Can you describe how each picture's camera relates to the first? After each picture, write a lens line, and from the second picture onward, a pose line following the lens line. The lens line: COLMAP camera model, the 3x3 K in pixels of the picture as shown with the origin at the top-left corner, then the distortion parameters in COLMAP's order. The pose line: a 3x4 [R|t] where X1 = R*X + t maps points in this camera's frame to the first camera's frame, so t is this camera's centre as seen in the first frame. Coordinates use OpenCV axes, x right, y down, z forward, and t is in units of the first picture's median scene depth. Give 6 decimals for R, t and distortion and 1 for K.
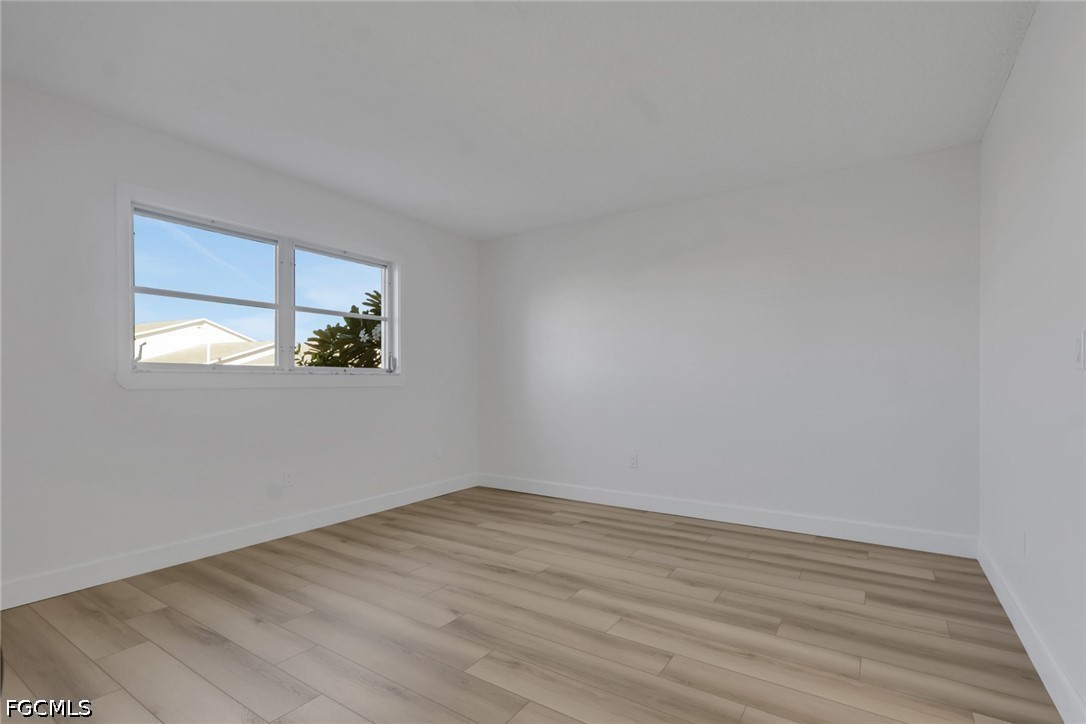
lens RADIAL K [[506.1, 0, 541.3], [0, 506.1, 374.5], [0, 0, 1]] dist [-0.003616, 0.000024]
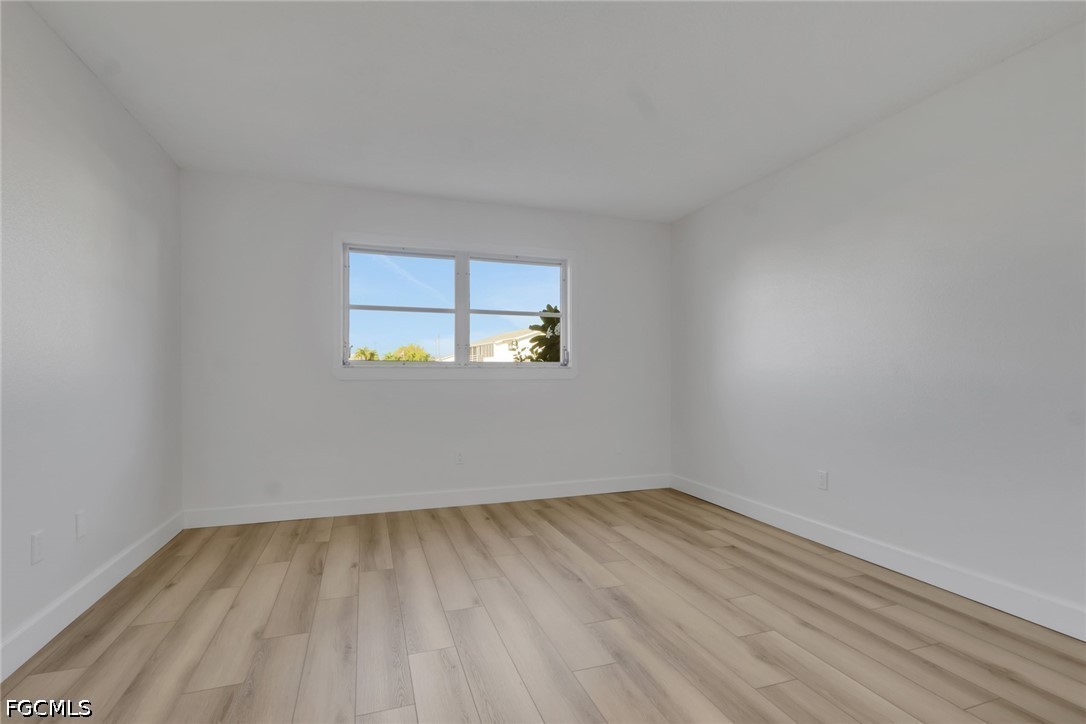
lens RADIAL K [[504.2, 0, 541.2], [0, 504.2, 366.7], [0, 0, 1]] dist [-0.001195, 0.000259]
pose [[0.797852, -0.010924, -0.602754, 0.353141], [0.007570, 0.999939, -0.008103, 0.007036], [0.602806, 0.001902, 0.797886, 0.180806]]
